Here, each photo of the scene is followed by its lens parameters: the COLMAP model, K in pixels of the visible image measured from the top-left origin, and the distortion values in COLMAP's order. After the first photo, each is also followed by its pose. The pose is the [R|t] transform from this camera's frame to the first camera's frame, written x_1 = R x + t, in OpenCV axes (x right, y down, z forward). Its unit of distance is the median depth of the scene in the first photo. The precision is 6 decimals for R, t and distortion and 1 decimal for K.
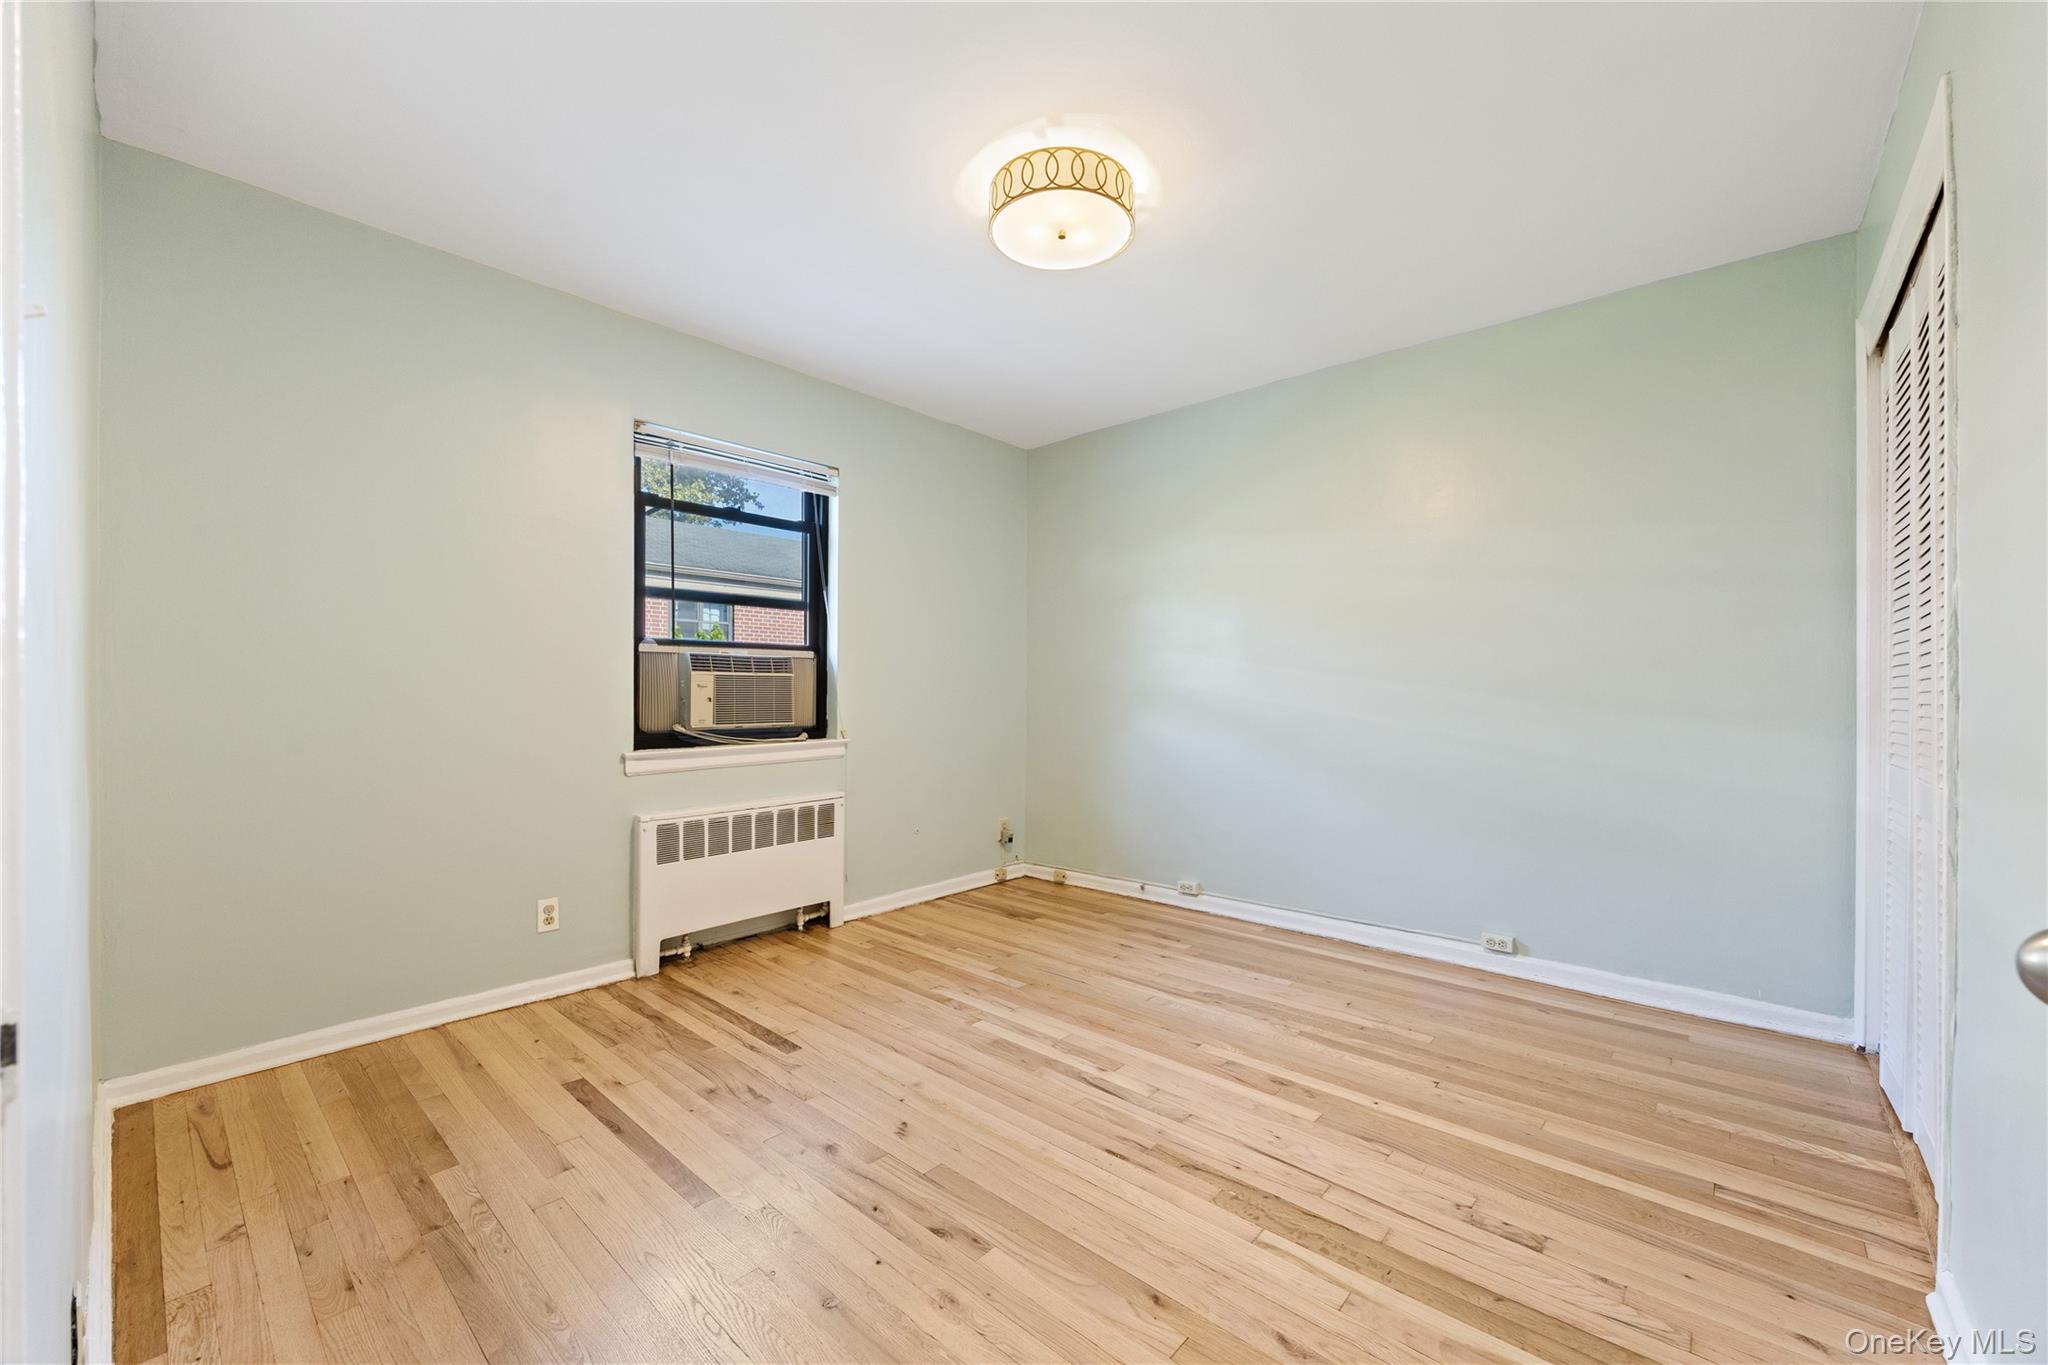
lens RADIAL K [[791.1, 0, 1032.0], [0, 791.1, 690.5], [0, 0, 1]] dist [-0.002334, 0.000161]
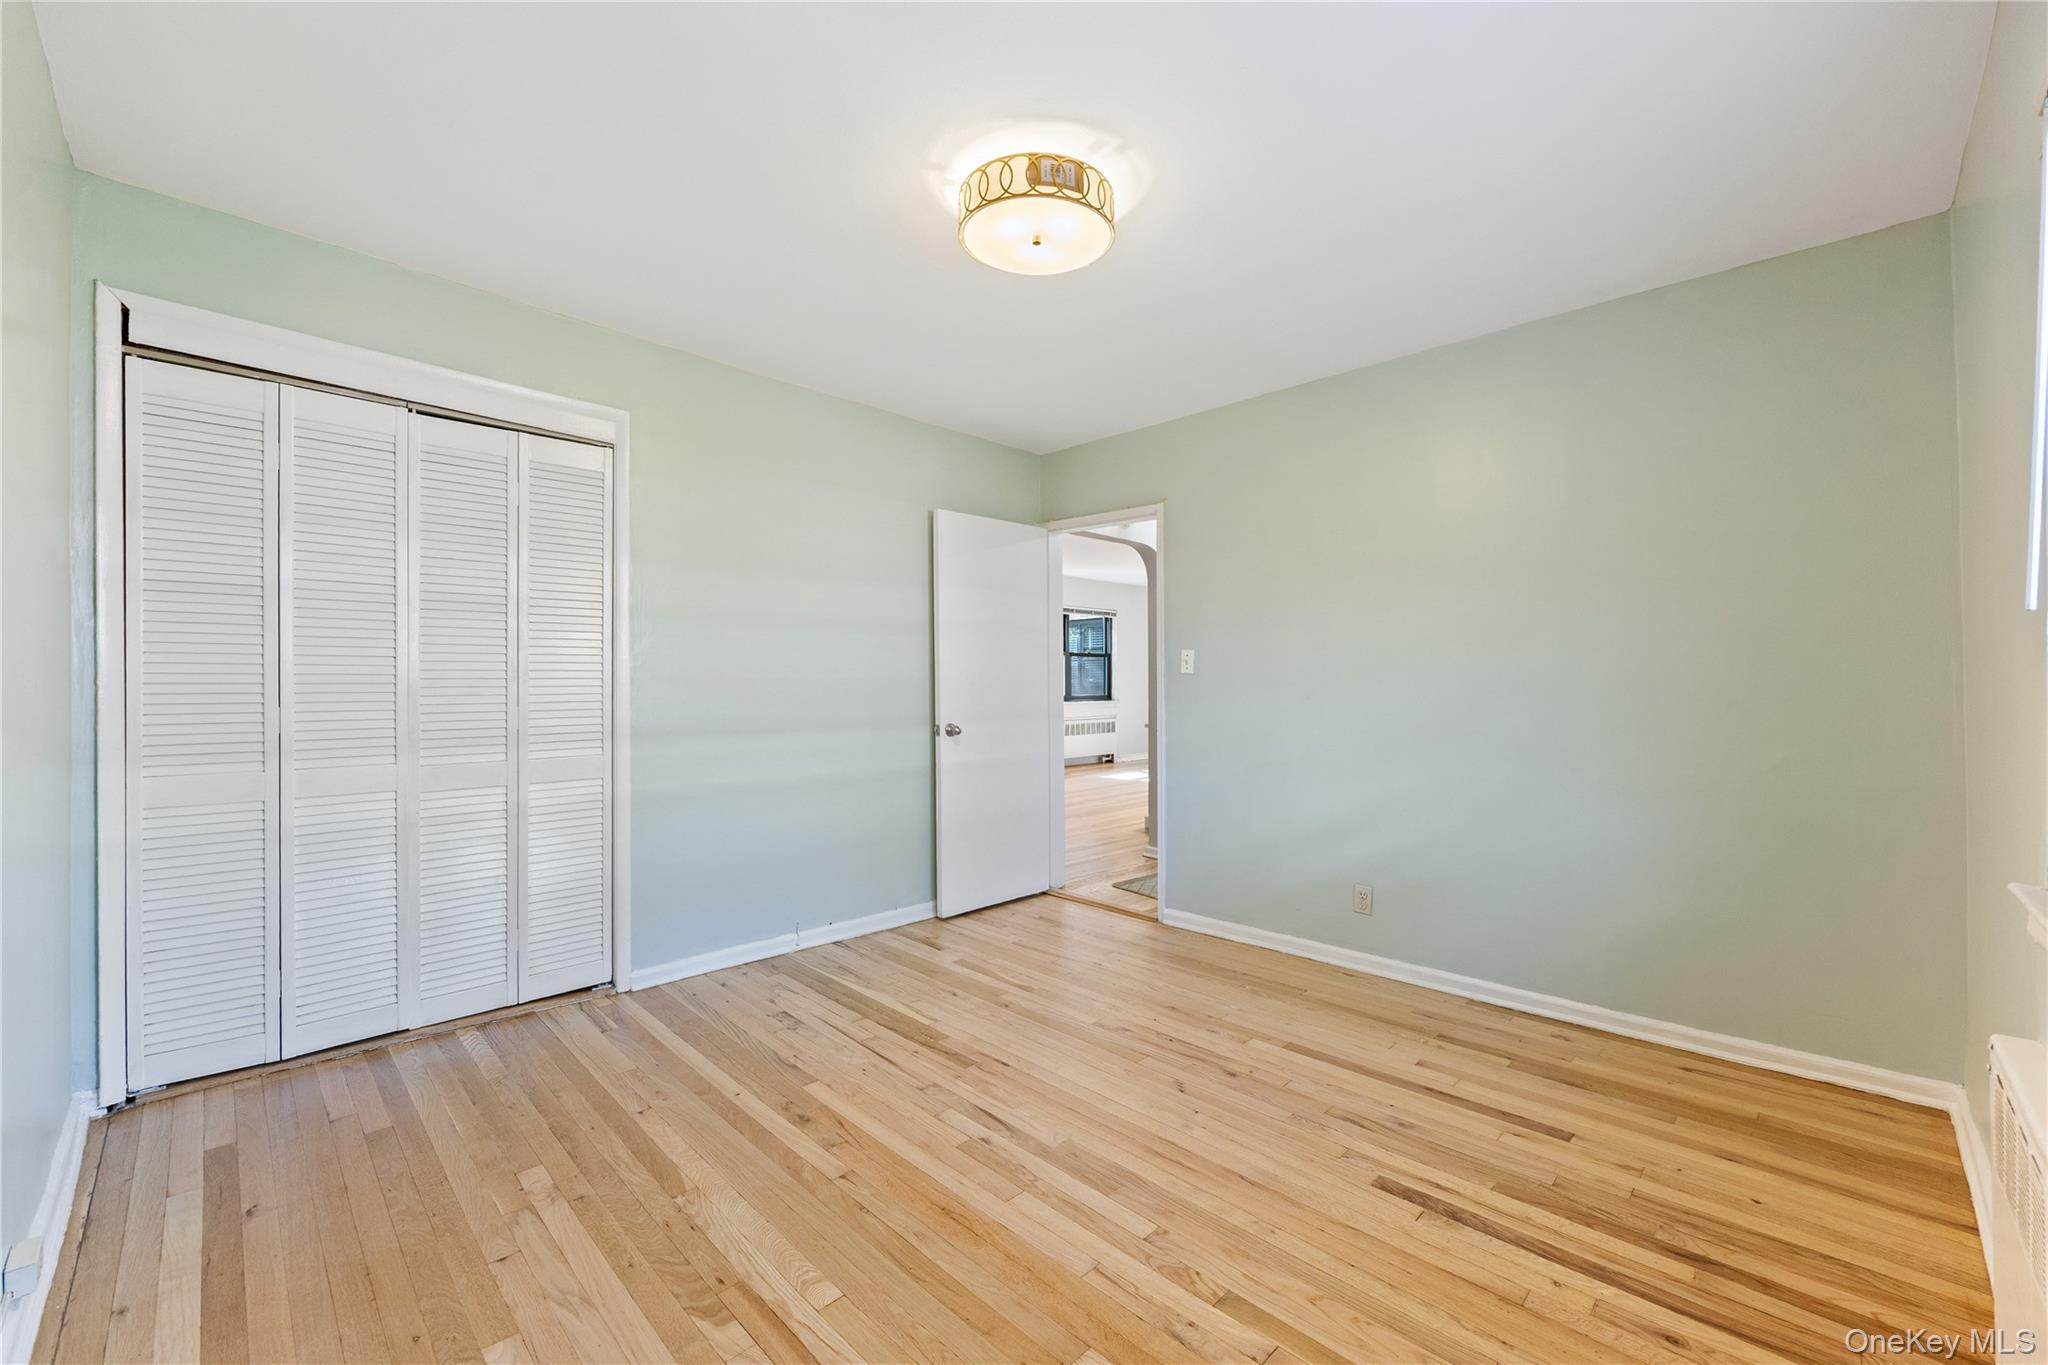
lens RADIAL K [[791.1, 0, 1024.9], [0, 791.1, 683.5], [0, 0, 1]] dist [-0.002334, 0.000161]
pose [[-0.997779, -0.006793, 0.066258, -0.010651], [-0.006943, 0.999974, -0.002032, -0.024460], [-0.066242, -0.002487, -0.997800, 2.113731]]
